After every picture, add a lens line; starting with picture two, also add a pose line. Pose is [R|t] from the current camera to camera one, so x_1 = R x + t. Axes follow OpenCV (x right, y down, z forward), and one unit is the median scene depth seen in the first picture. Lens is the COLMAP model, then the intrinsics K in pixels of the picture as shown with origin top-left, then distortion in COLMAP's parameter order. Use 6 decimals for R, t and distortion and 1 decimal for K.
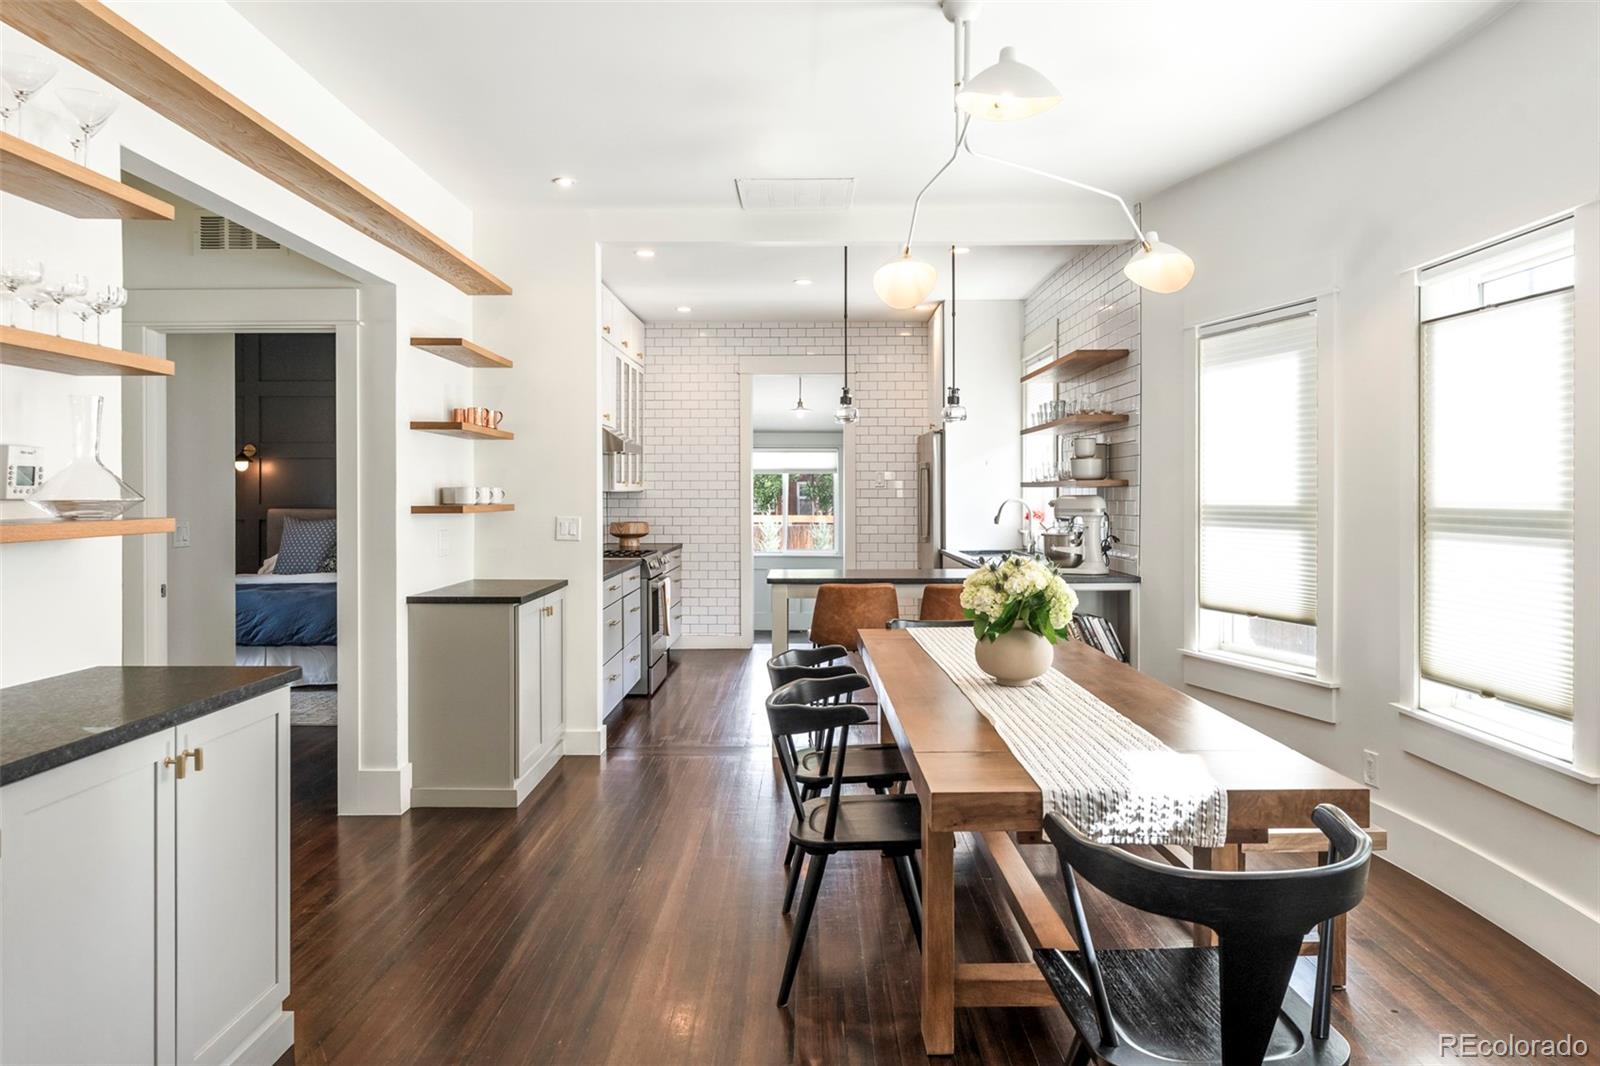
lens RADIAL K [[1032.1, 0, 795.7], [0, 1032.1, 500.5], [0, 0, 1]] dist [-0.000564, 0.000295]
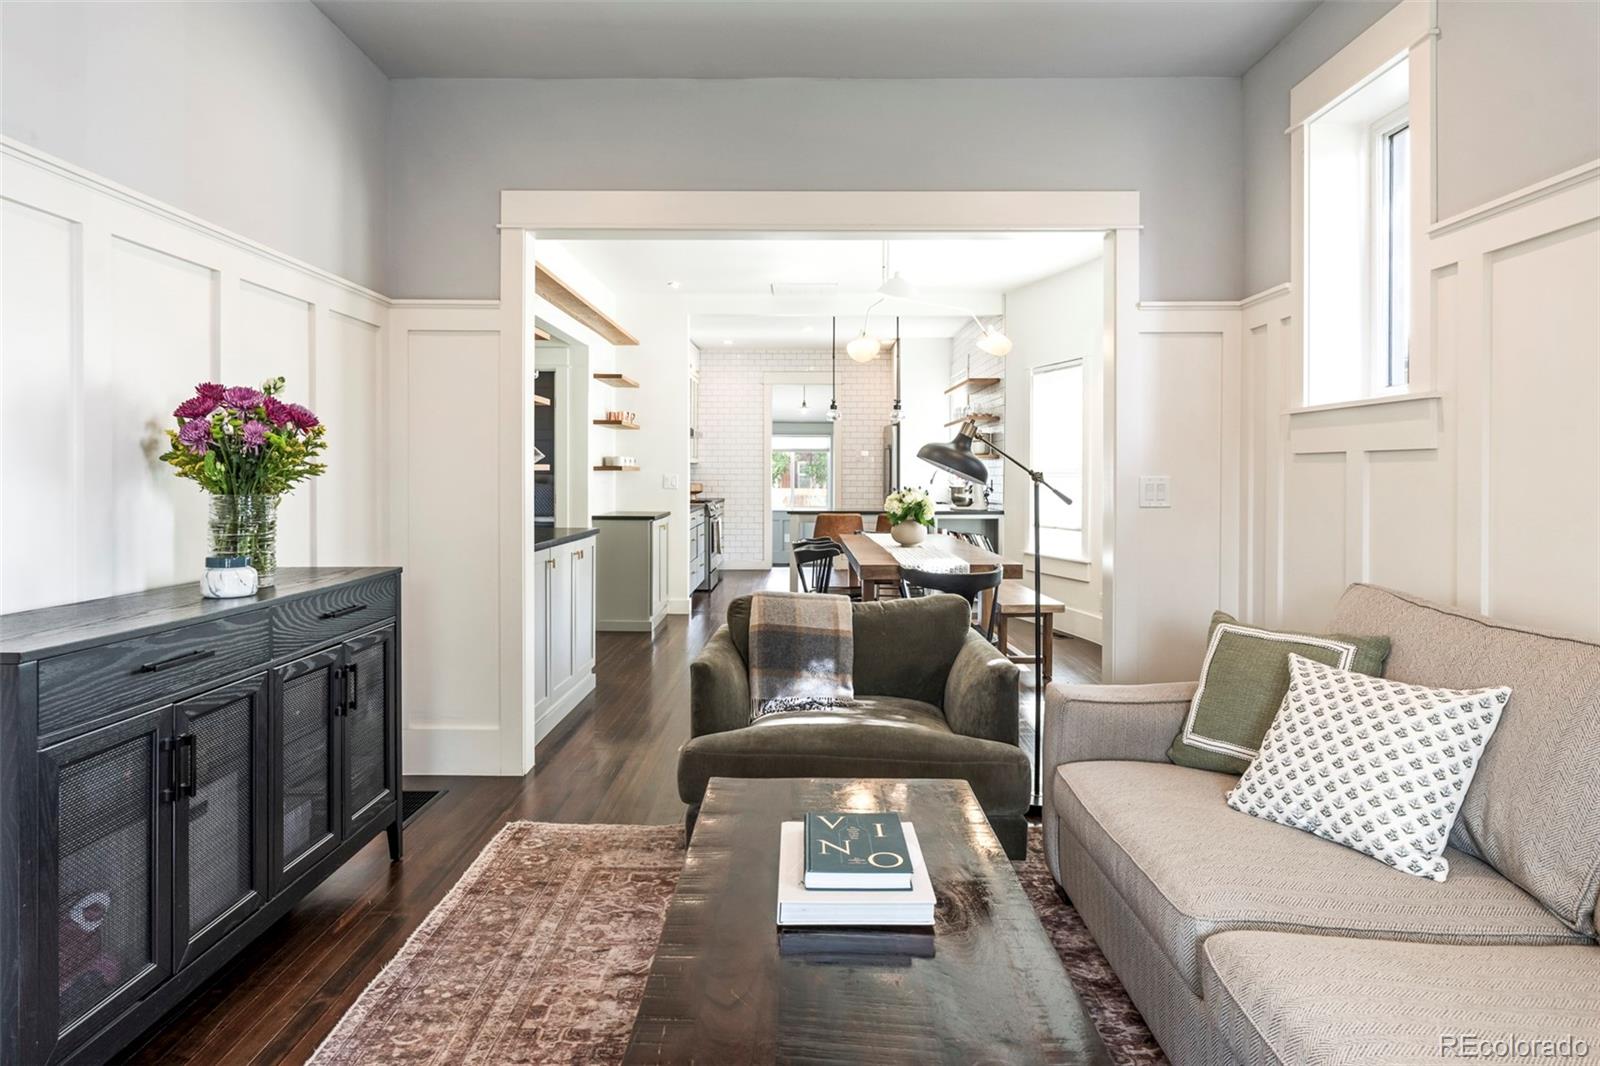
lens RADIAL K [[894.1, 0, 800.5], [0, 894.1, 478.2], [0, 0, 1]] dist [-0.000884, -0.000209]
pose [[0.999976, 0.004174, 0.005553, -0.009125], [-0.004174, 0.999991, -0.000109, 0.013705], [-0.005553, 0.000086, 0.999985, -0.317600]]
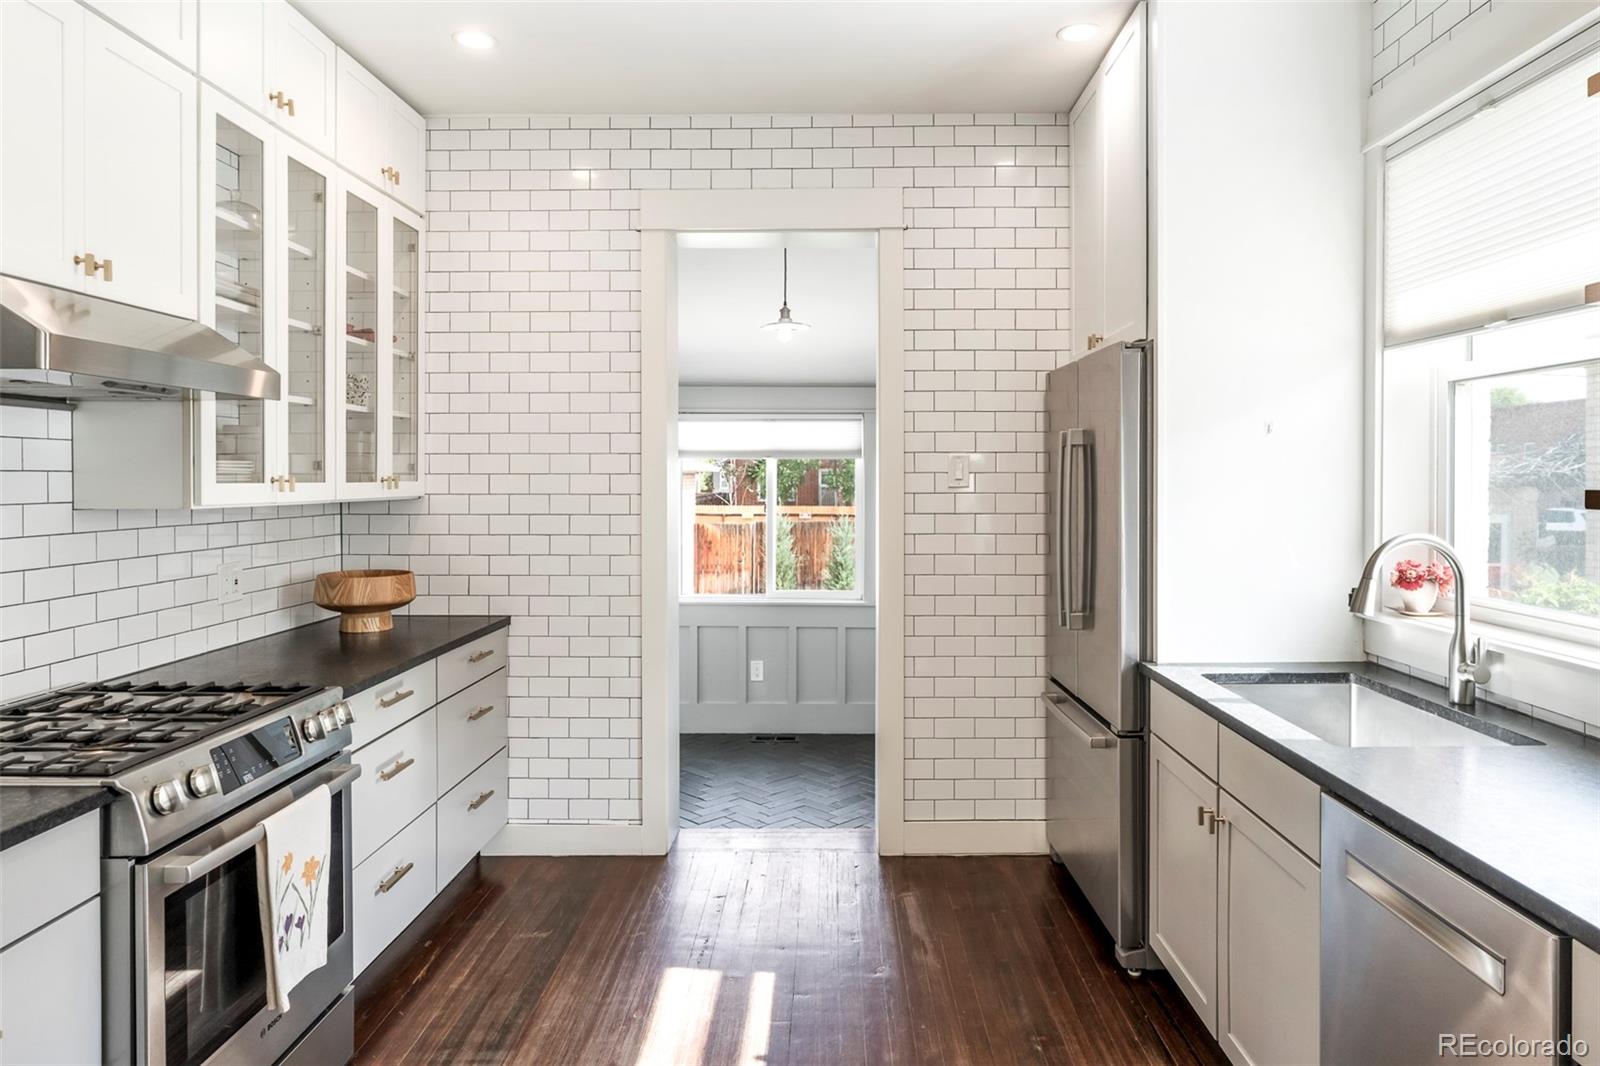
lens RADIAL K [[1025.6, 0, 810.0], [0, 1025.6, 490.8], [0, 0, 1]] dist [-0.003993, 0.000426]
pose [[0.999943, 0.001334, -0.010555, 0.025338], [-0.001299, 0.999994, 0.003349, -0.015082], [0.010559, -0.003335, 0.999939, 0.629892]]
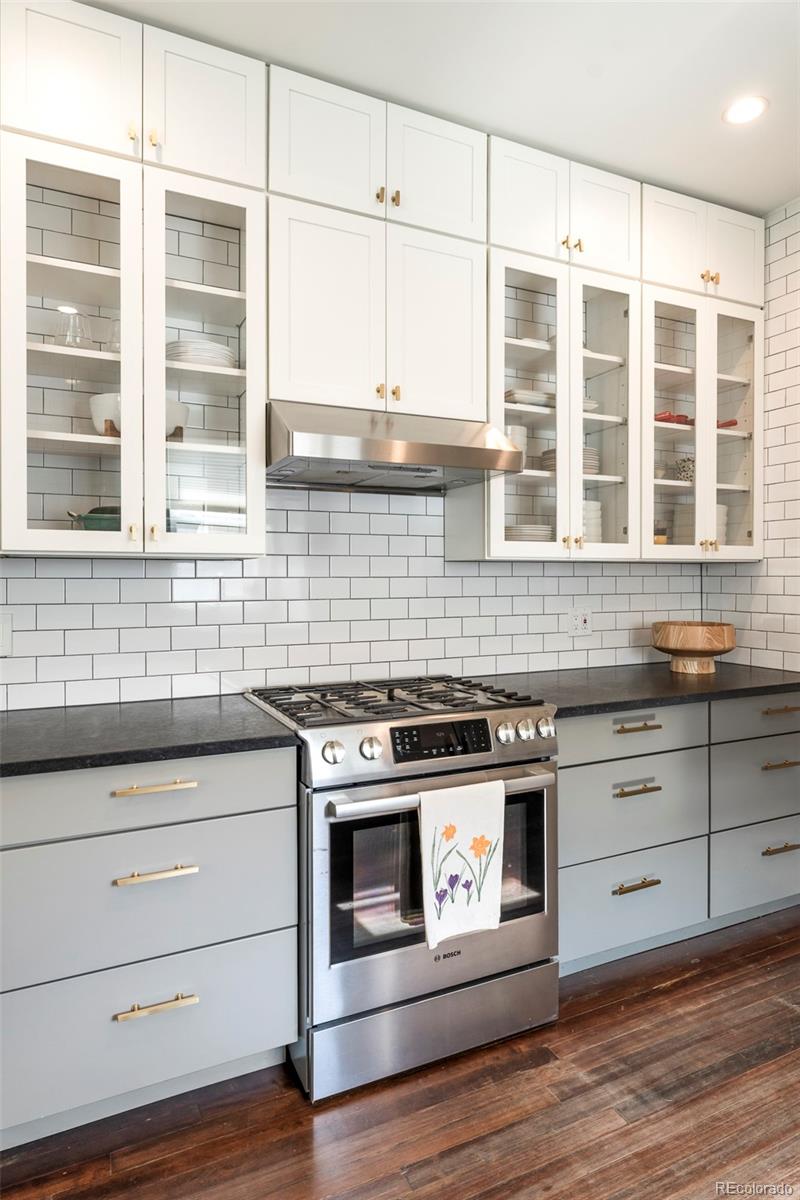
lens RADIAL K [[698.3, 0, 397.5], [0, 698.3, 579.4], [0, 0, 1]] dist [-0.001662, 0.000494]
pose [[0.437264, 0.006794, -0.899308, 0.083958], [-0.008050, 0.999961, 0.003640, -0.000115], [0.899297, 0.005648, 0.437302, 0.781091]]
